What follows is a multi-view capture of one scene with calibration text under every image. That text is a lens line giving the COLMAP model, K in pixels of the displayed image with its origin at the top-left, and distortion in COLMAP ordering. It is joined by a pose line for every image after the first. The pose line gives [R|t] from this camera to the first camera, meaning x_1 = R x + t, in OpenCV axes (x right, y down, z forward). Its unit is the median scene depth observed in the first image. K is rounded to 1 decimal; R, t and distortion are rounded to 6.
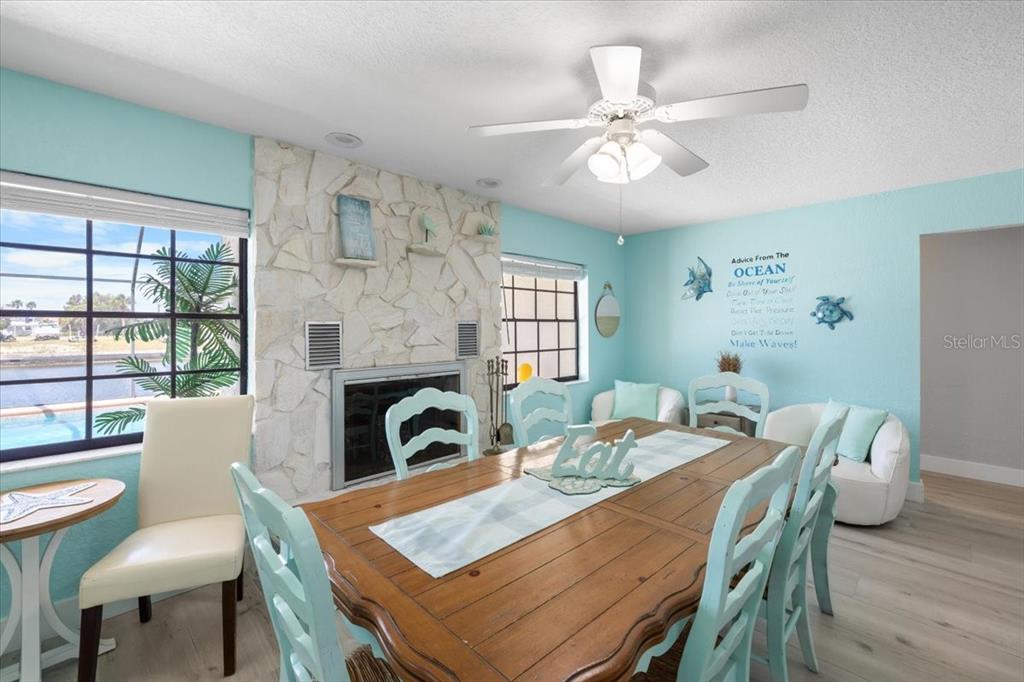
lens RADIAL K [[429.2, 0, 510.3], [0, 429.2, 323.3], [0, 0, 1]] dist [-0.000801, -0.000156]
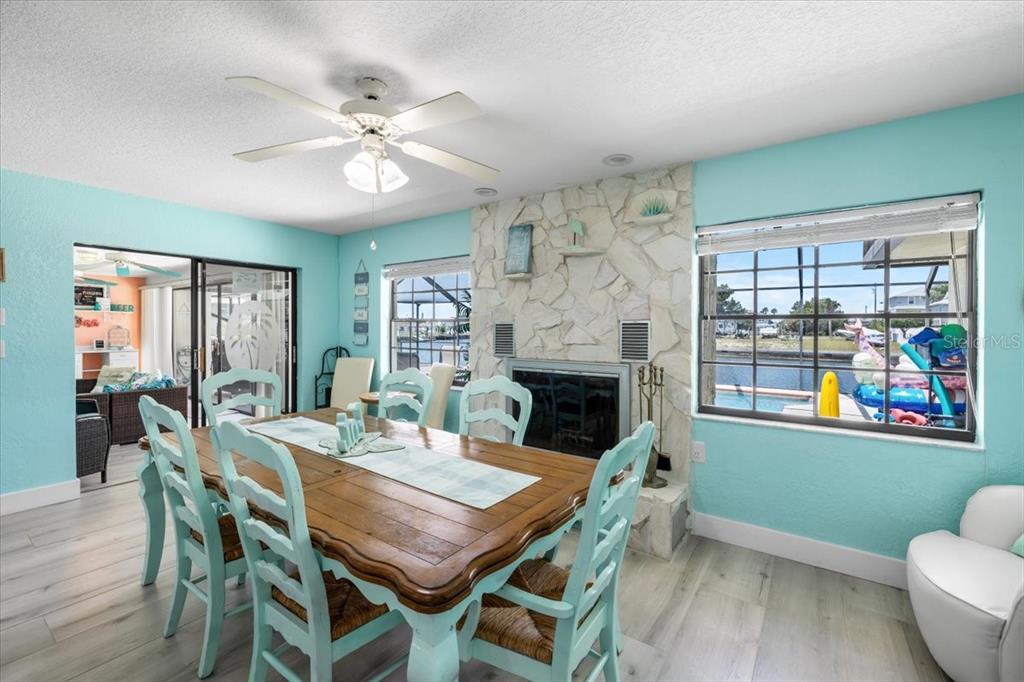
lens RADIAL K [[429.2, 0, 509.6], [0, 429.2, 332.1], [0, 0, 1]] dist [-0.001425, -0.000583]
pose [[0.181828, 0.014144, -0.983229, 0.788759], [0.002479, 0.999887, 0.014842, 0.006327], [0.983327, -0.005136, 0.181772, 0.645680]]
